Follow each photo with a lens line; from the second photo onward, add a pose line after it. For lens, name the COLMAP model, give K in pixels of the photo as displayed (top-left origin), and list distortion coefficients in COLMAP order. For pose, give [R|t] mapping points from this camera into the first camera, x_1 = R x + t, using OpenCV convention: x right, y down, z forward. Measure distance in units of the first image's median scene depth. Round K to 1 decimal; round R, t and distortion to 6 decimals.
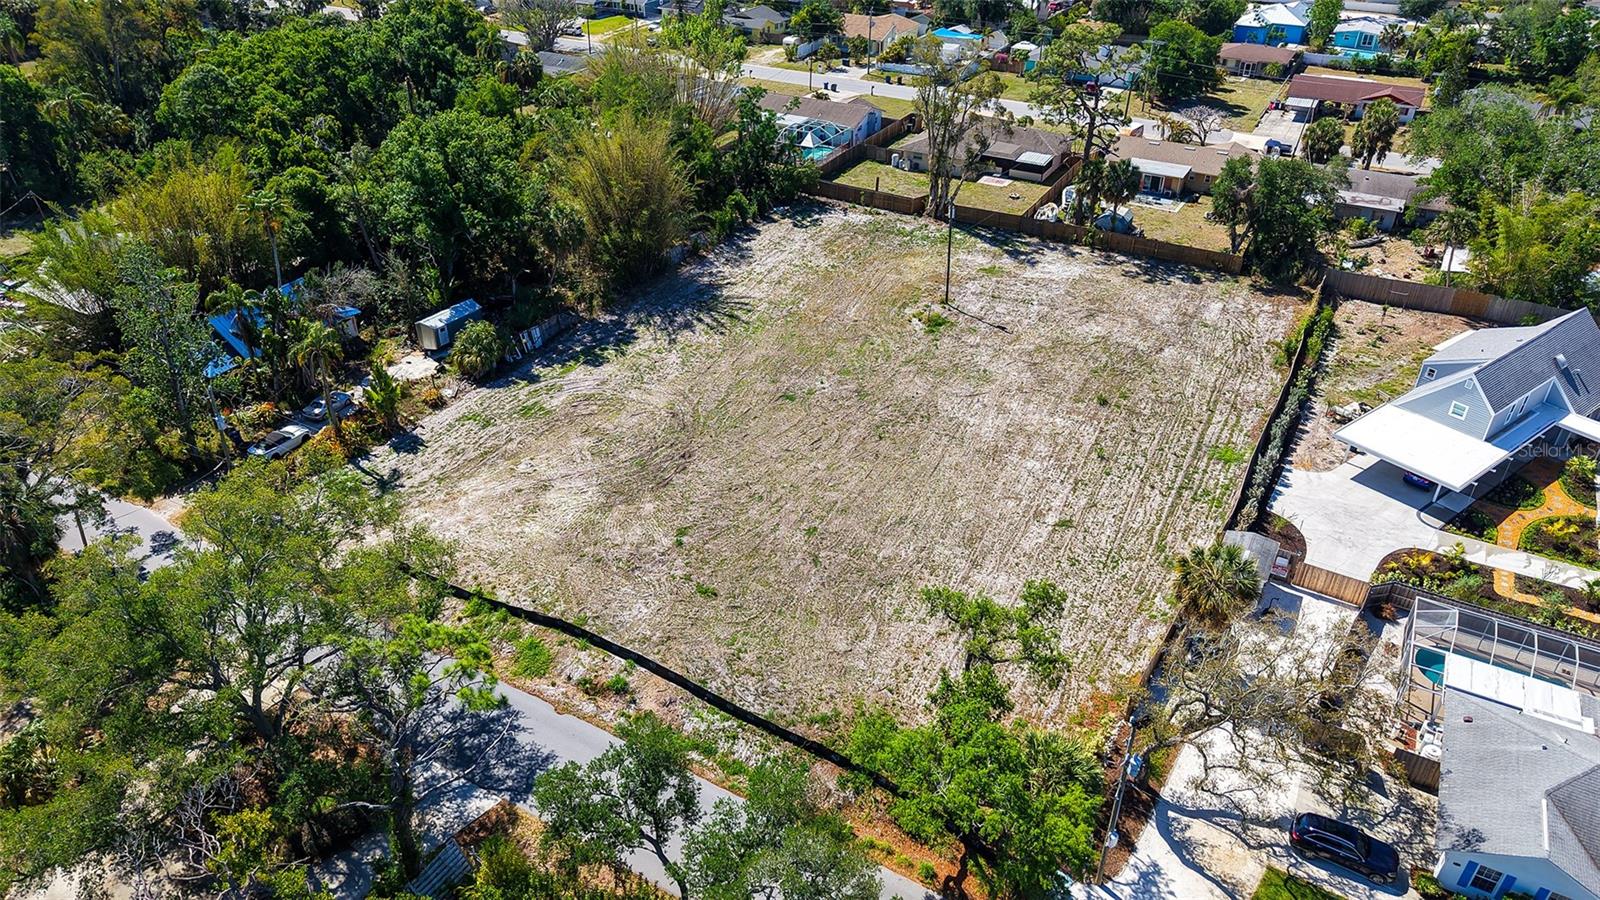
lens RADIAL K [[1066.6, 0, 783.9], [0, 1066.6, 450.7], [0, 0, 1]] dist [0.035059, -0.040484]
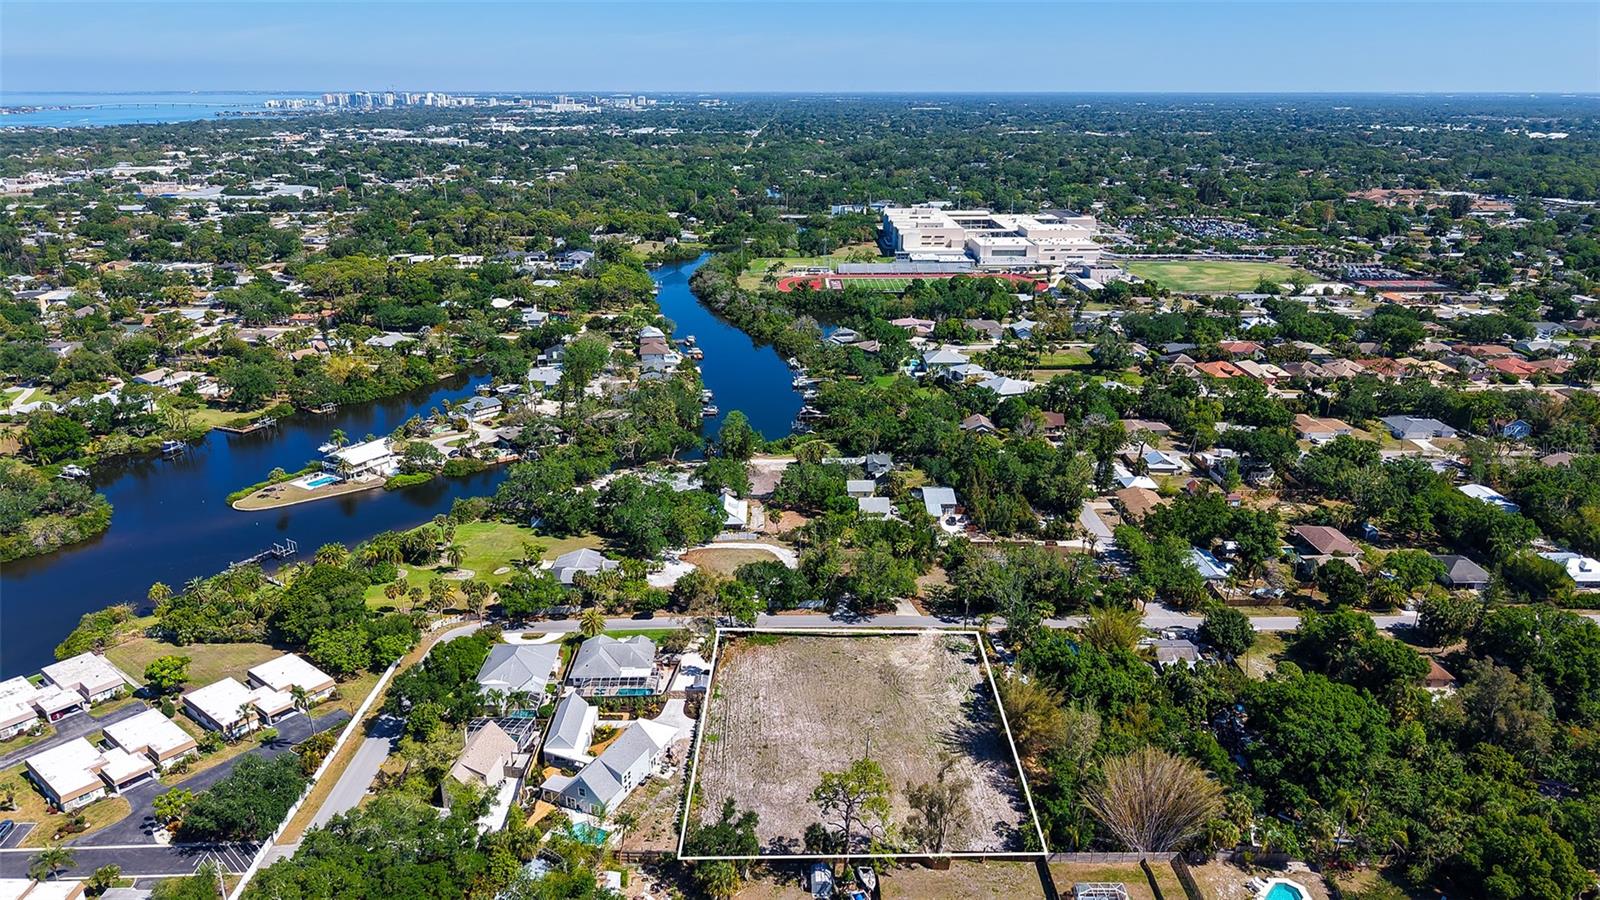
lens RADIAL K [[1062.2, 0, 800.0], [0, 1062.2, 450.0], [0, 0, 1]] dist [0.029309, -0.049226]
pose [[-0.862504, 0.157904, -0.480785, 1.195357], [-0.275885, 0.649747, 0.708320, -2.046797], [0.424234, 0.743570, -0.516846, 1.674734]]
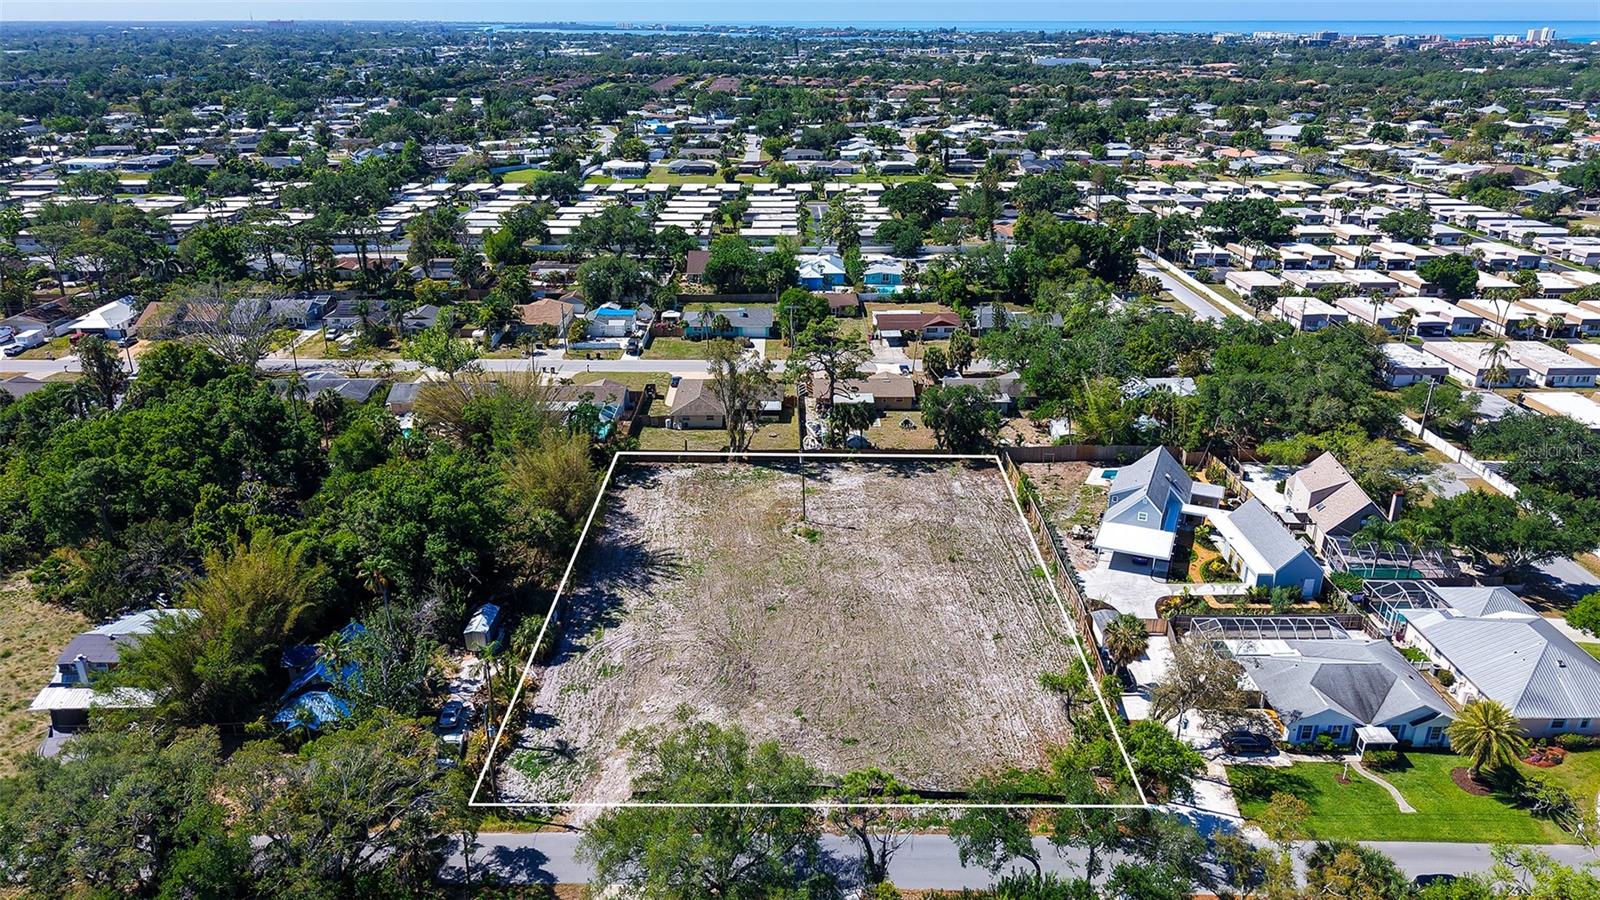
lens RADIAL K [[1066.6, 0, 783.9], [0, 1066.6, 450.7], [0, 0, 1]] dist [0.035059, -0.040484]
pose [[0.867950, -0.187893, 0.459737, -0.561380], [0.269716, 0.955602, -0.118654, -0.075983], [-0.417032, 0.226984, 0.880092, -0.271330]]
